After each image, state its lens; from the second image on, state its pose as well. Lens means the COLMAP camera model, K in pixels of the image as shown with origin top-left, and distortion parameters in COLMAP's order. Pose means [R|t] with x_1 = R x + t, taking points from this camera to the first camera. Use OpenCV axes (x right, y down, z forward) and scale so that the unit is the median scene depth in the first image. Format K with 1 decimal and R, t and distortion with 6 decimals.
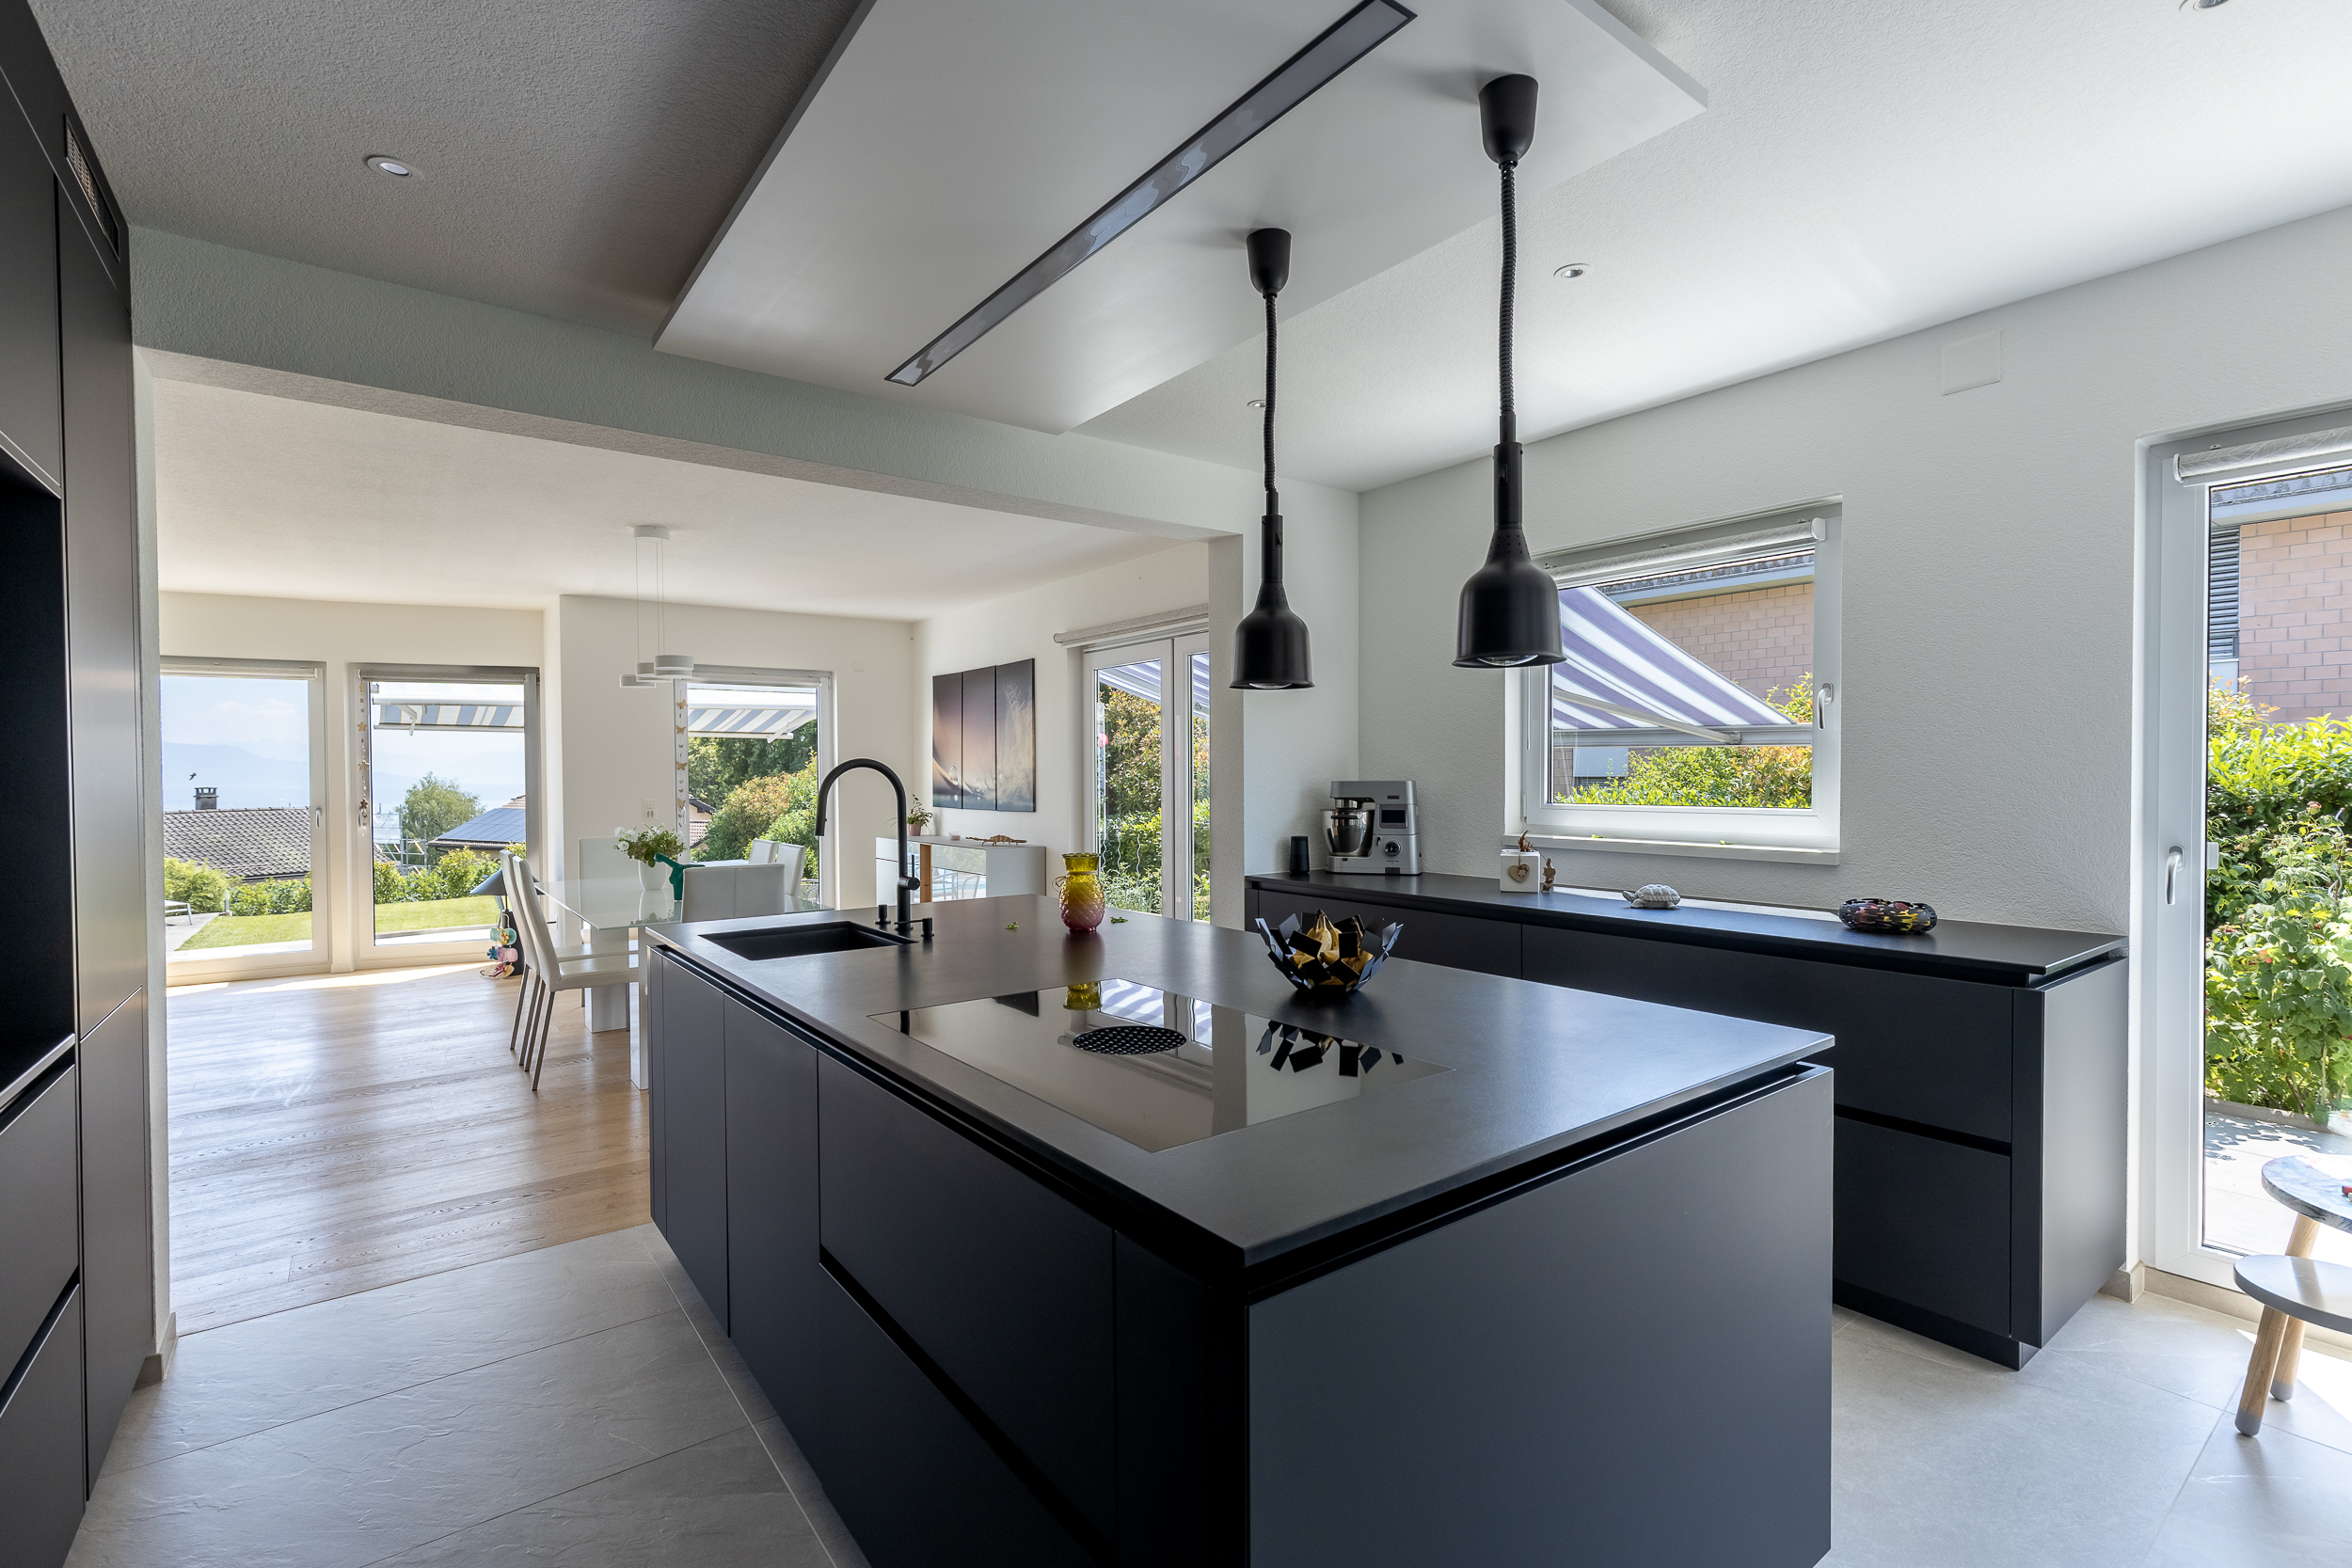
lens RADIAL K [[1047.0, 0, 1170.1], [0, 1047.0, 789.5], [0, 0, 1]] dist [0.003352, -0.000406]
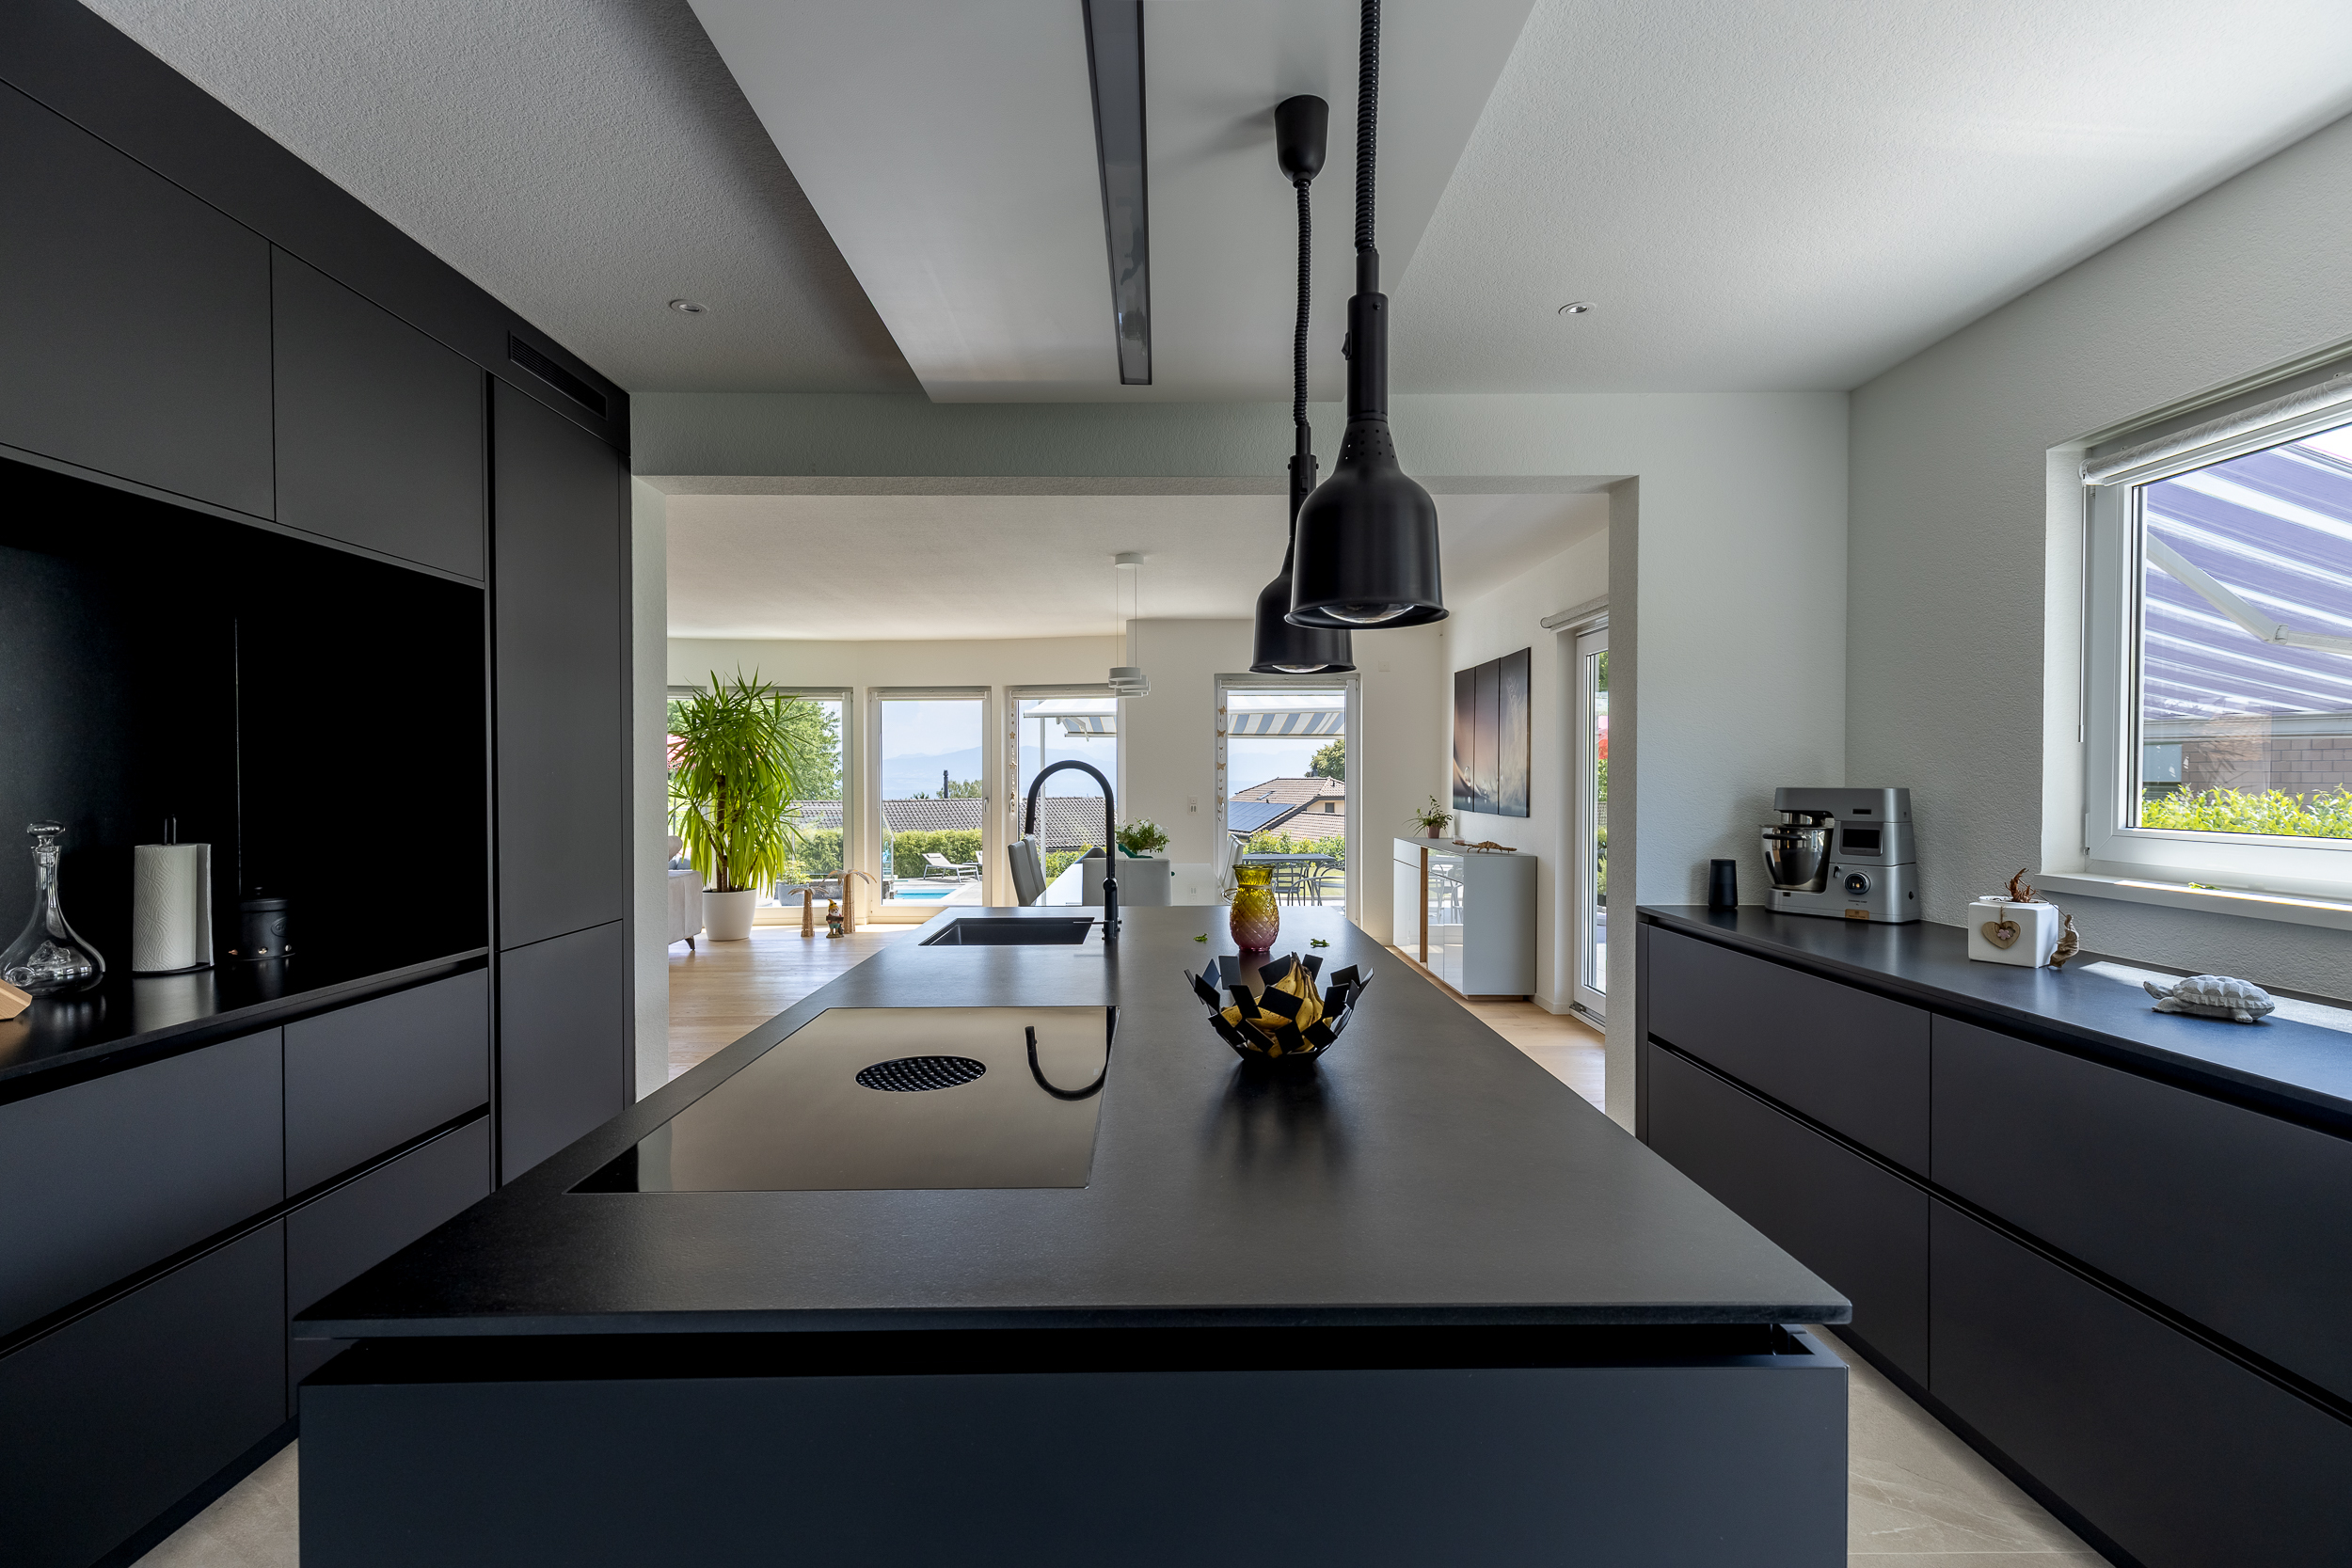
lens RADIAL K [[1047.0, 0, 1175.4], [0, 1047.0, 783.2], [0, 0, 1]] dist [0.003352, -0.000406]
pose [[0.809657, 0.010450, -0.586810, 0.247566], [-0.013684, 0.999906, -0.001075, -0.004683], [0.586744, 0.008900, 0.809724, 0.146943]]
